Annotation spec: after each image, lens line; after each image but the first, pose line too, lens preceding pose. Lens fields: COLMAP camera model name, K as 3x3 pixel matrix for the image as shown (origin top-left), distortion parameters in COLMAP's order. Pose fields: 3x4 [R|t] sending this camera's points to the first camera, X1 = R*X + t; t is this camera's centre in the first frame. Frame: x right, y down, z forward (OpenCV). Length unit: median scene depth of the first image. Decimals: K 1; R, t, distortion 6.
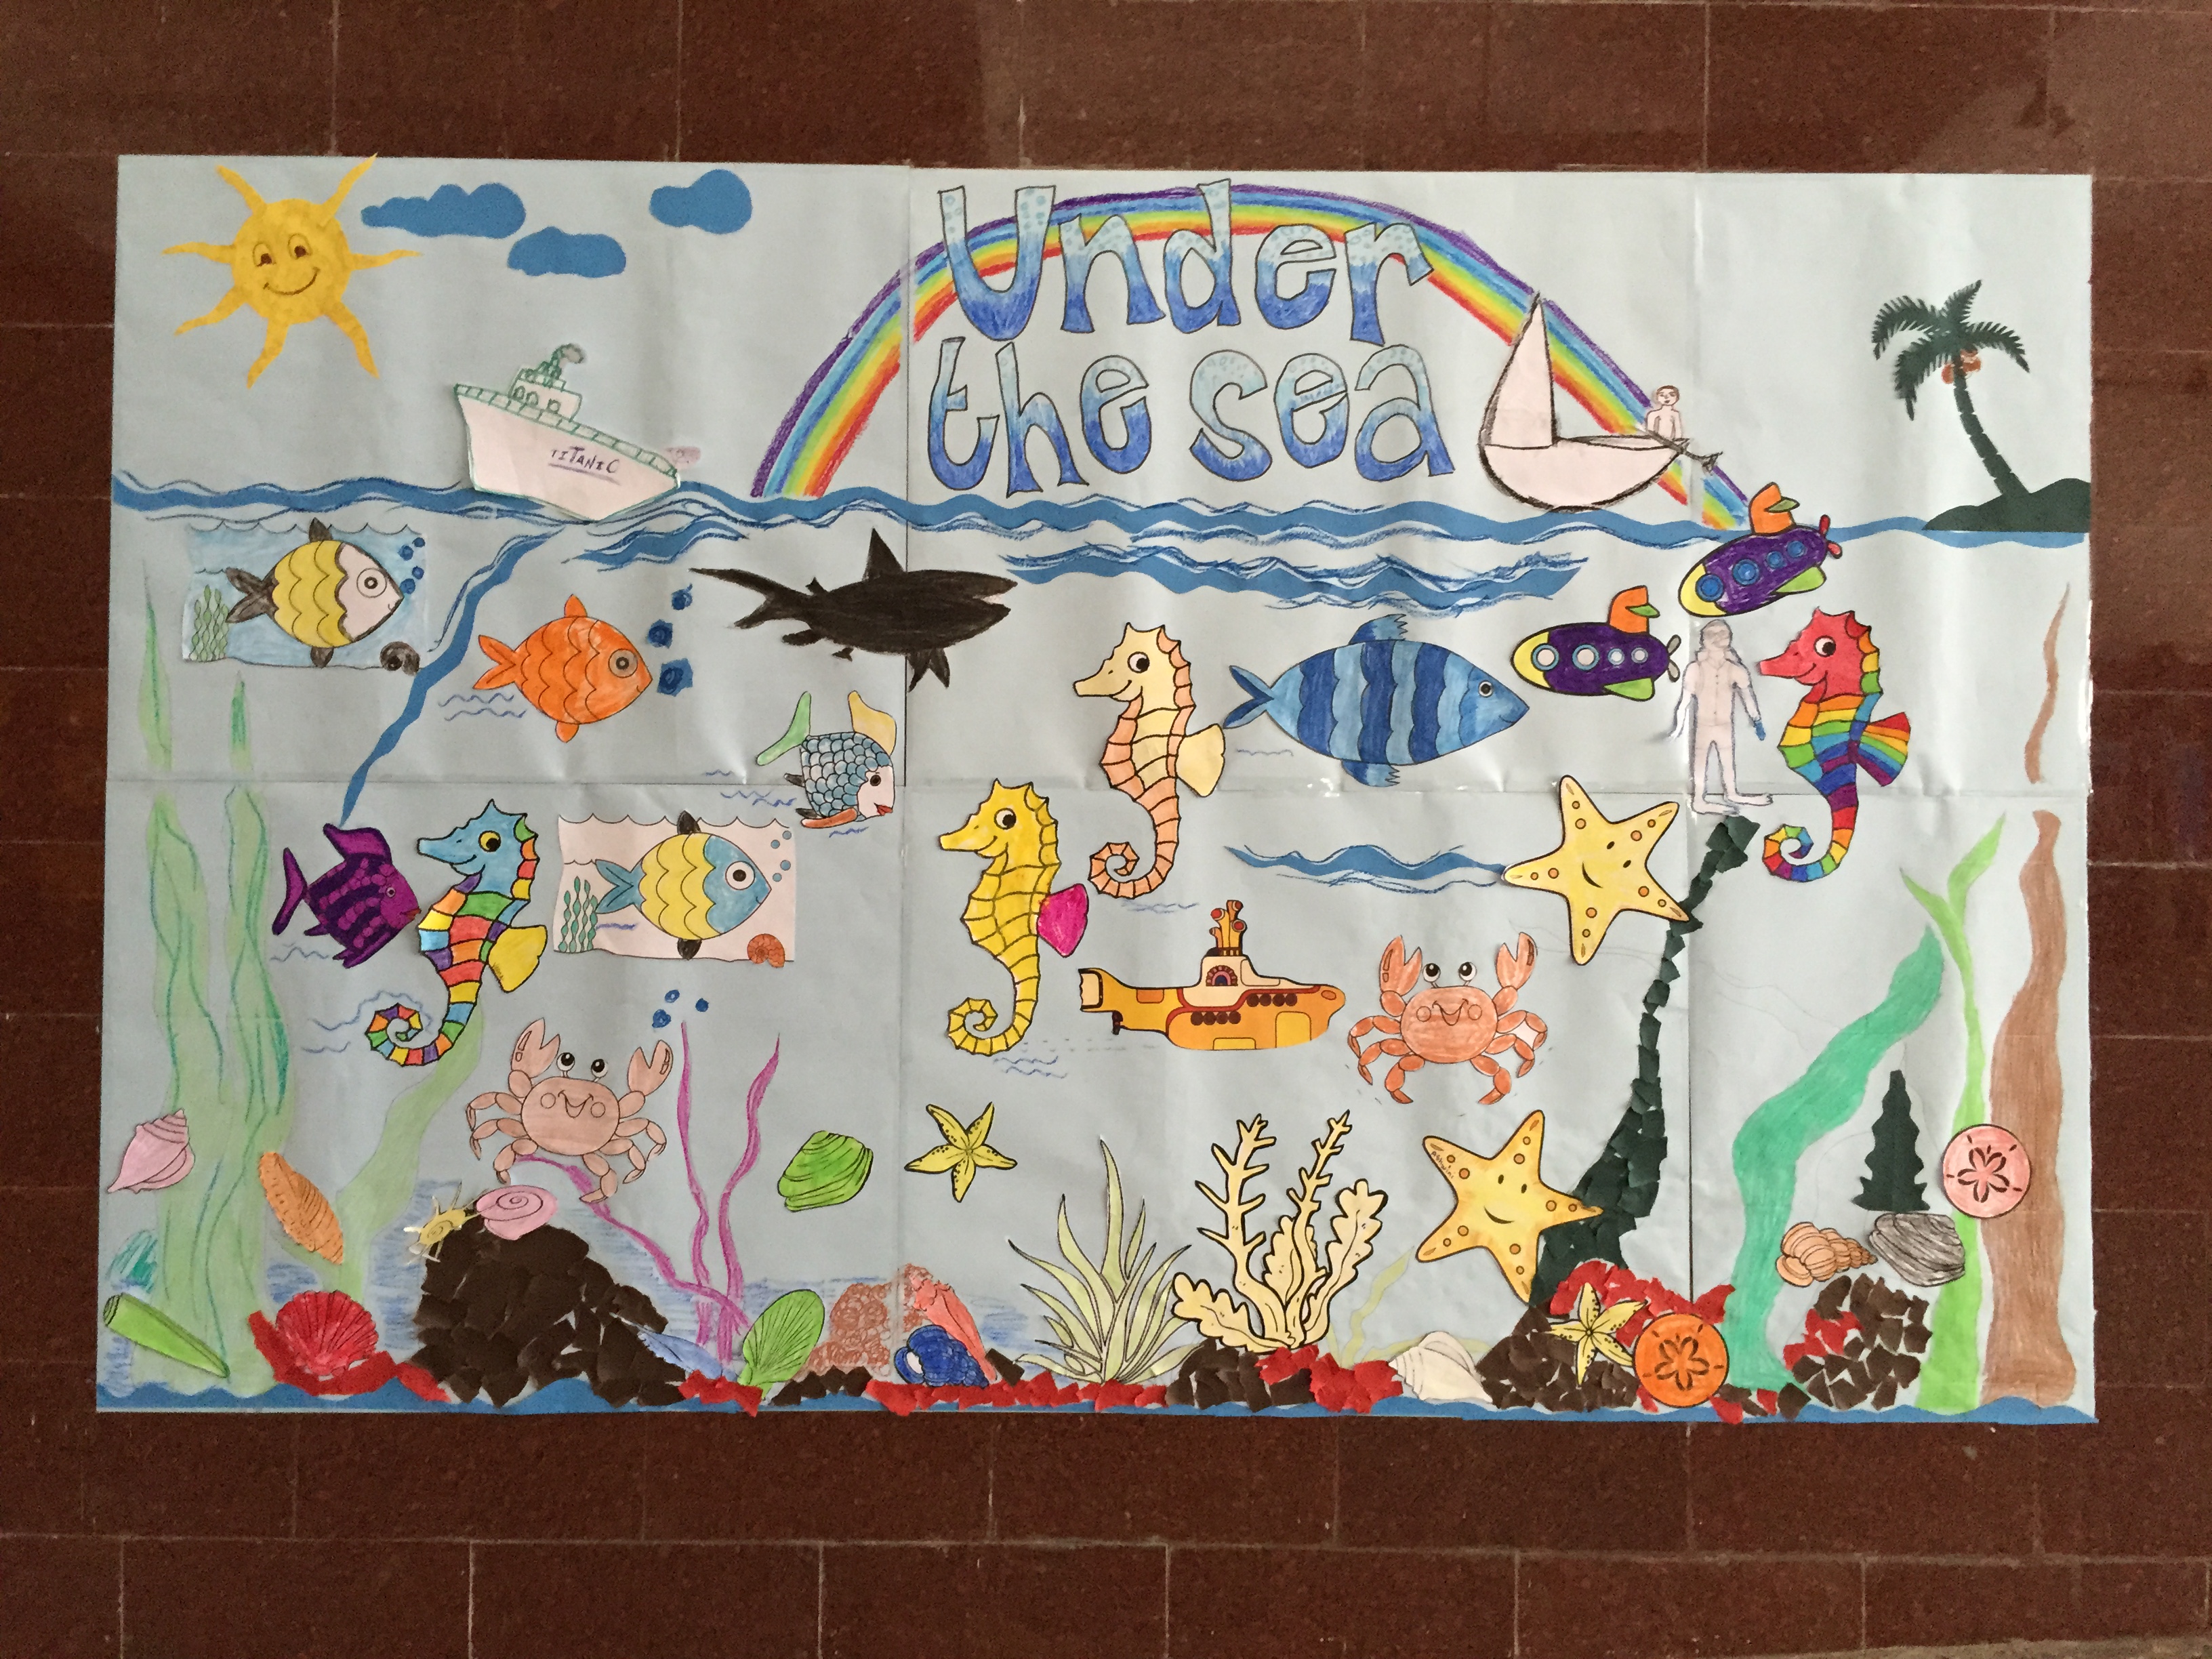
lens RADIAL K [[1897.1, 0, 1106.0], [0, 1897.1, 829.5], [0, 0, 1]] dist [0.083162, -0.115666]
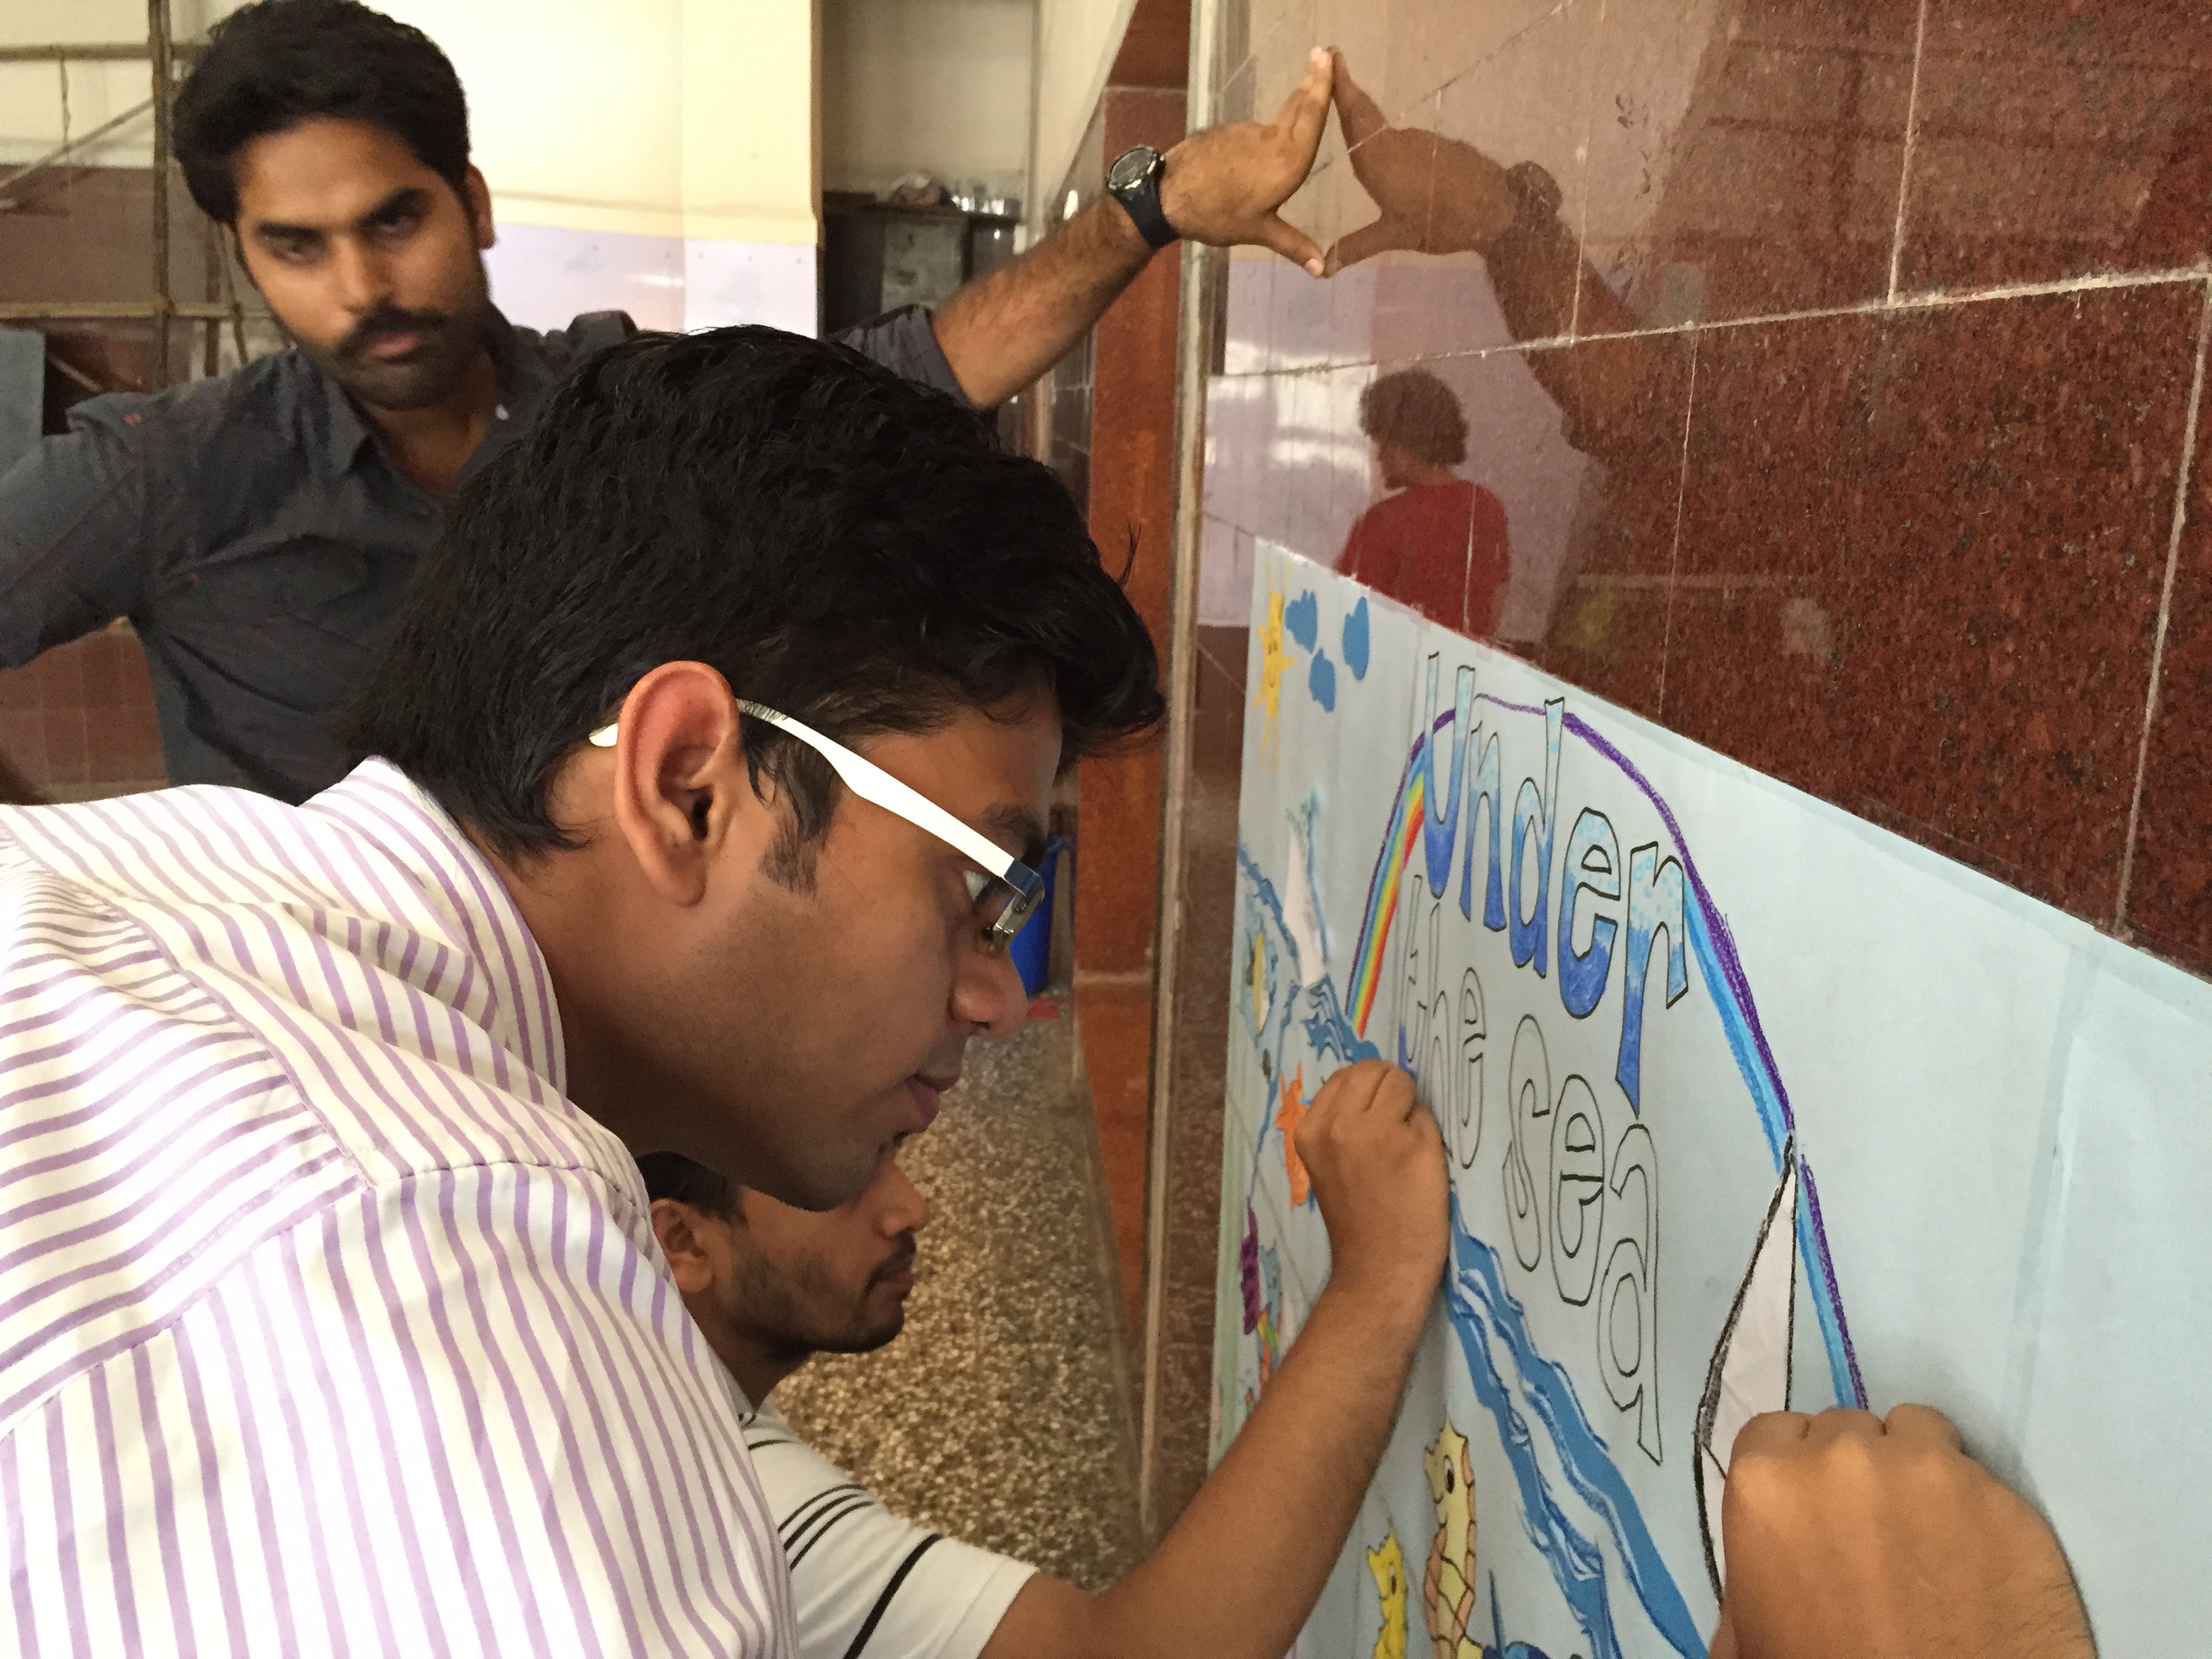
lens RADIAL K [[1897.1, 0, 1106.0], [0, 1897.1, 829.5], [0, 0, 1]] dist [0.083162, -0.115666]
pose [[0.058366, 0.210106, -0.975935, 0.558658], [-0.011389, 0.977678, 0.209800, -0.411669], [0.998230, -0.001130, 0.059456, 0.851228]]
